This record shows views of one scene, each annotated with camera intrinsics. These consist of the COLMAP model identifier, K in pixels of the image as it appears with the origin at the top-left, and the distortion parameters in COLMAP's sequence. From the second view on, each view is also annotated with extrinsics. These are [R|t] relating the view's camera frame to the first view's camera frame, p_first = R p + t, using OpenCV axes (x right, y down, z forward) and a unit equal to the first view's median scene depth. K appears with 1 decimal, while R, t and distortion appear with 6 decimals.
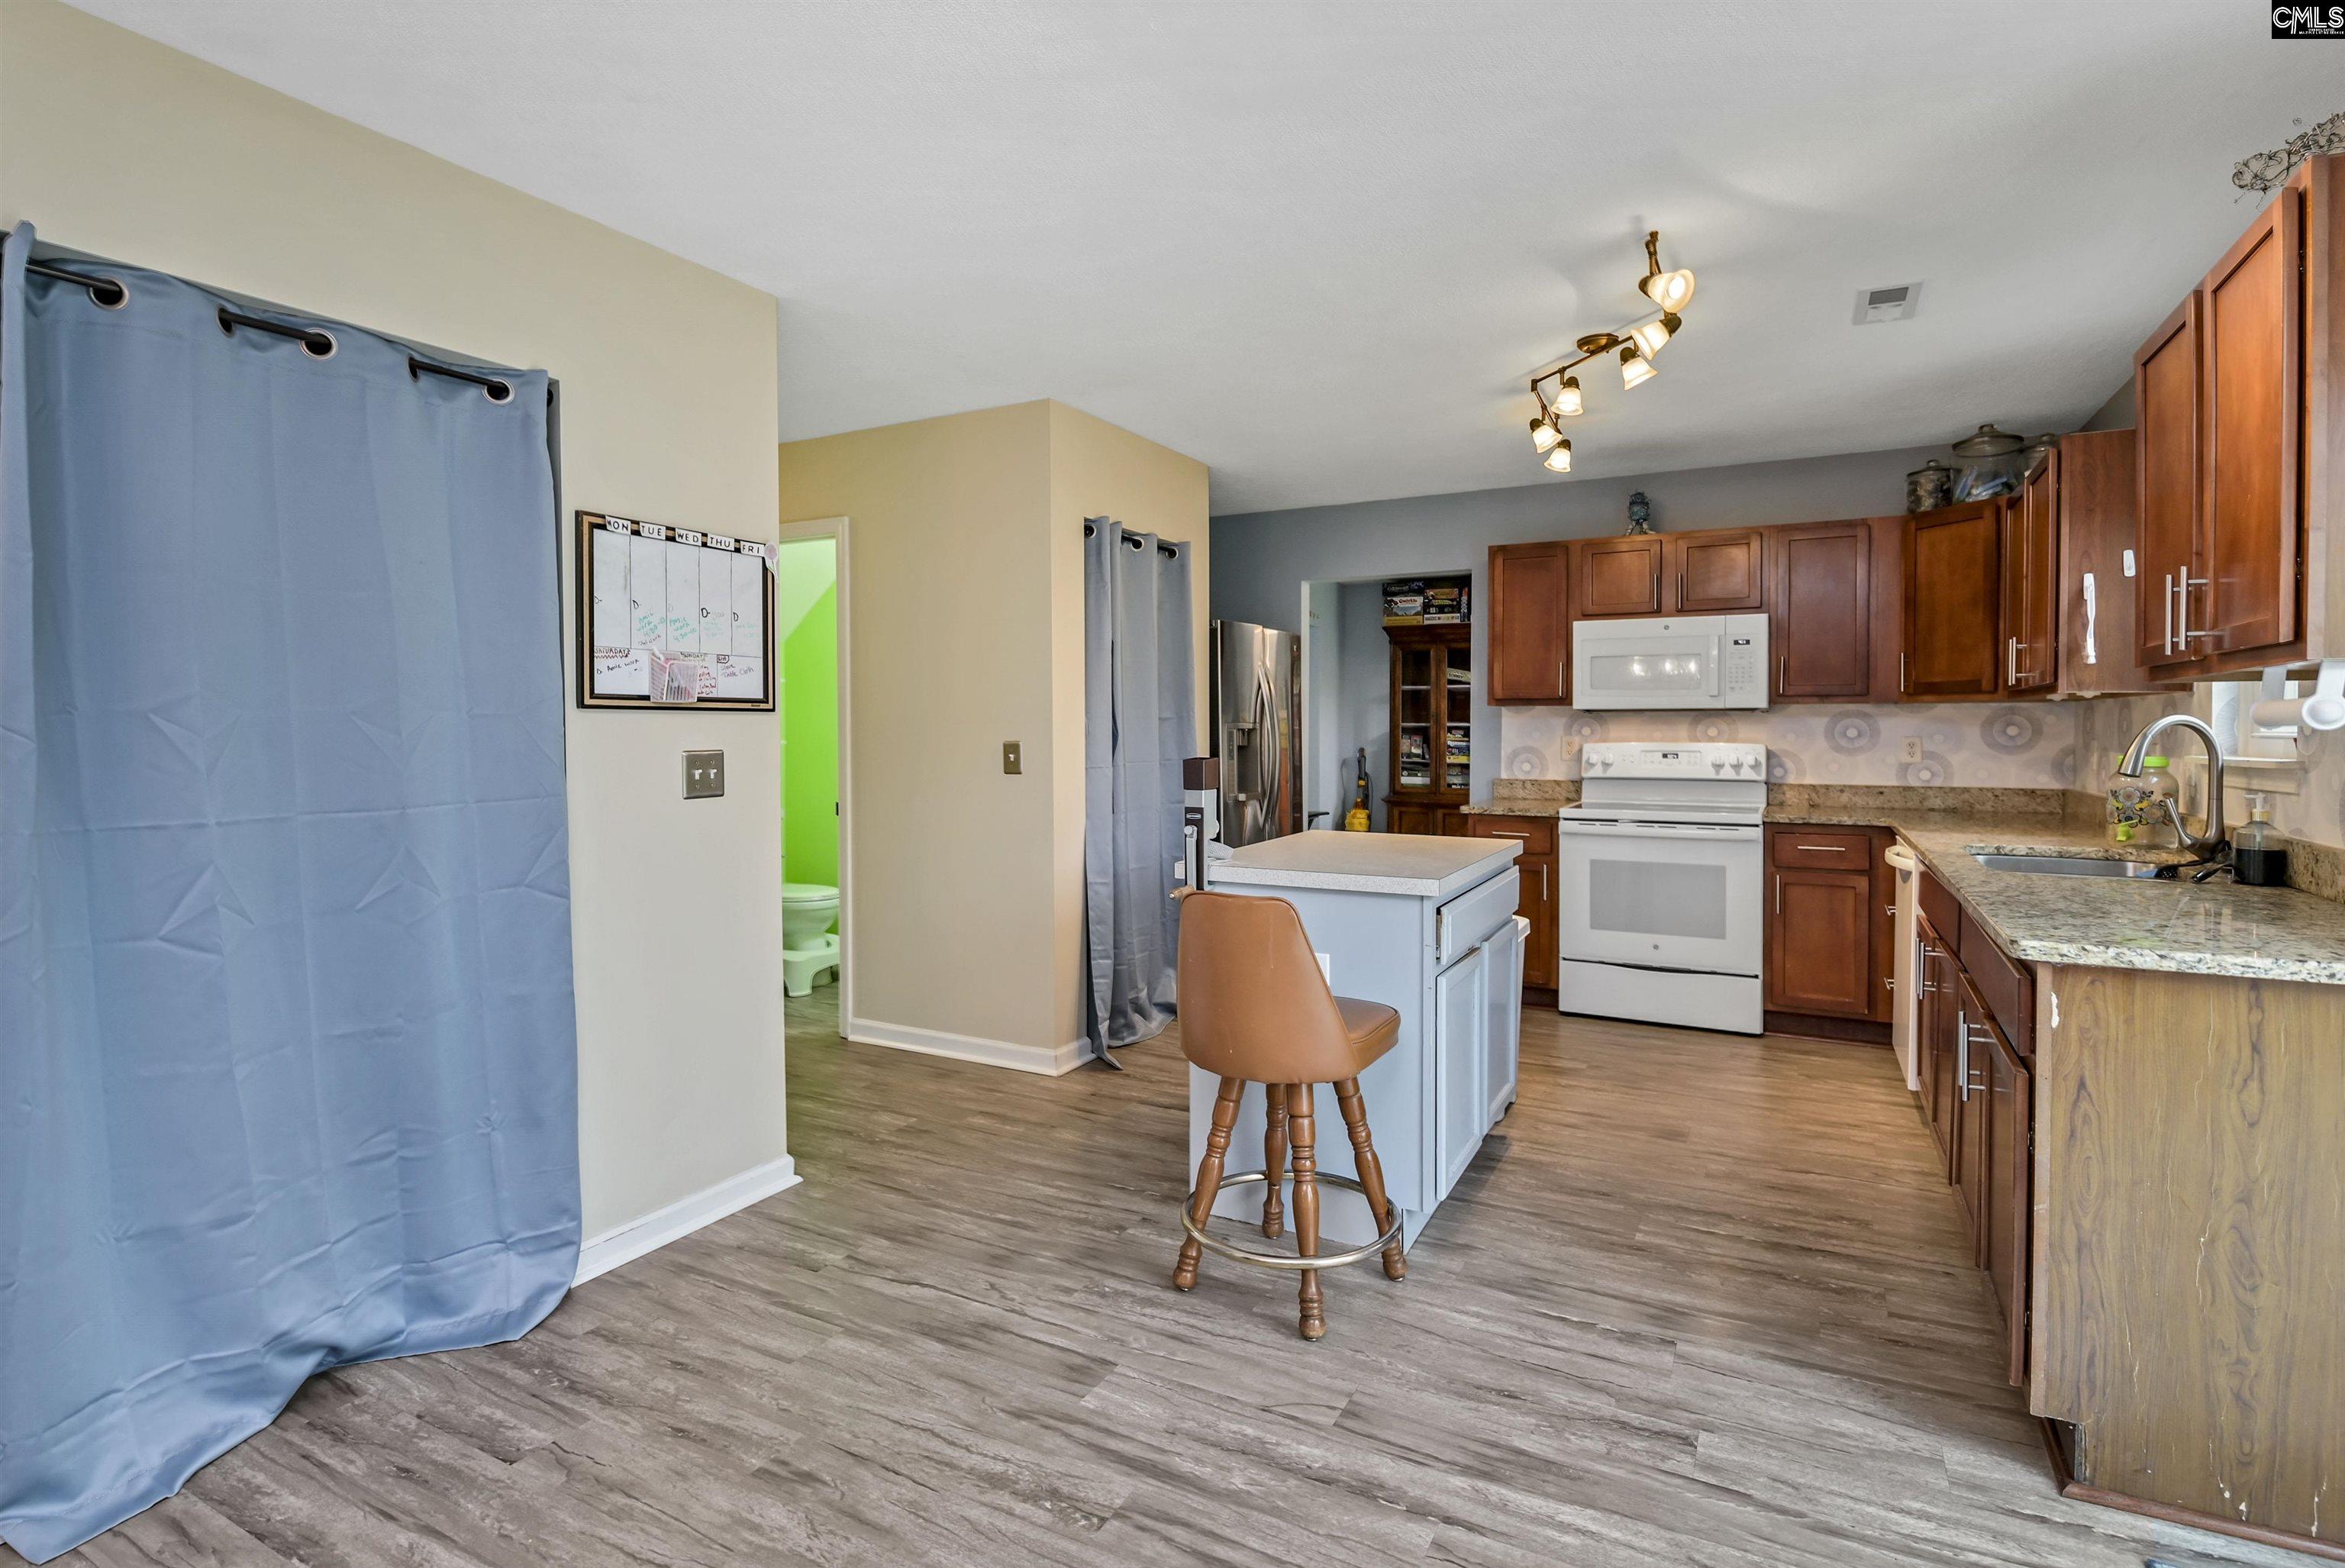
lens RADIAL K [[1136.9, 0, 1075.0], [0, 1136.9, 747.9], [0, 0, 1]] dist [0.001326, -0.004853]
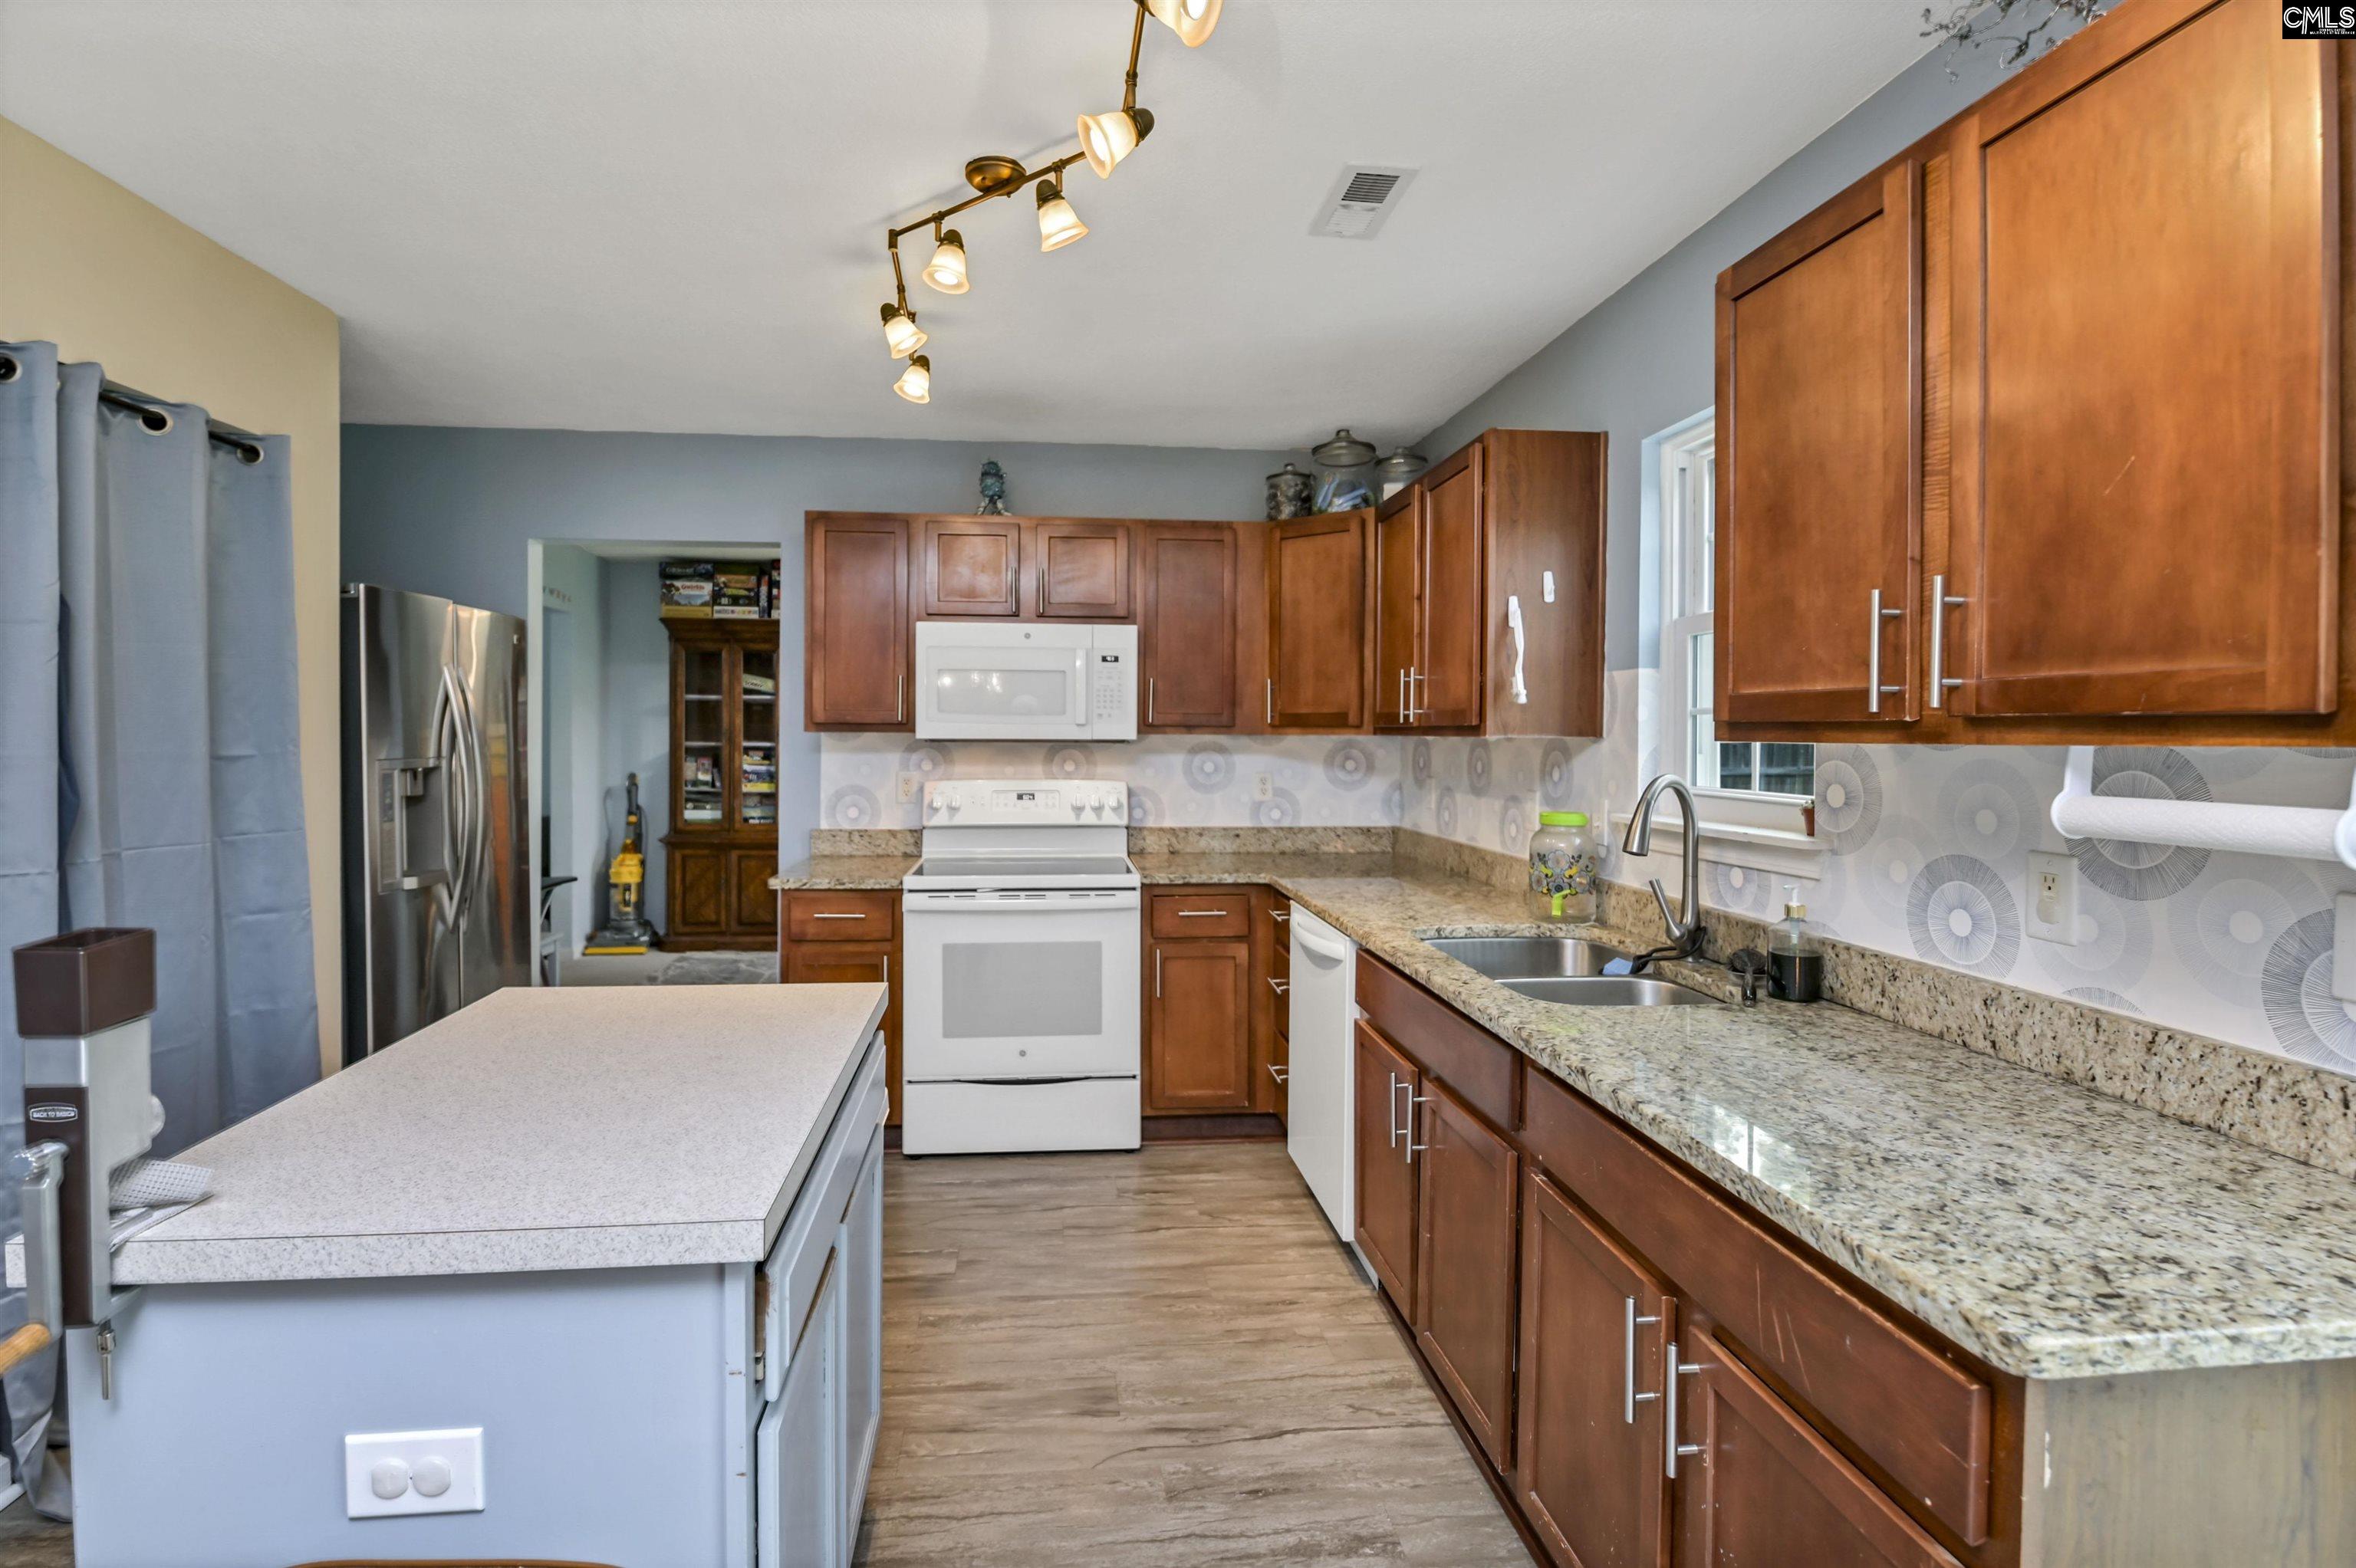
lens RADIAL K [[1209.0, 0, 1112.5], [0, 1209.0, 745.8], [0, 0, 1]] dist [-0.002589, -0.001691]
pose [[0.815096, -0.001368, 0.579324, 0.091096], [0.005444, 0.999971, -0.005297, -0.027179], [-0.579300, 0.007471, 0.815080, 0.305809]]
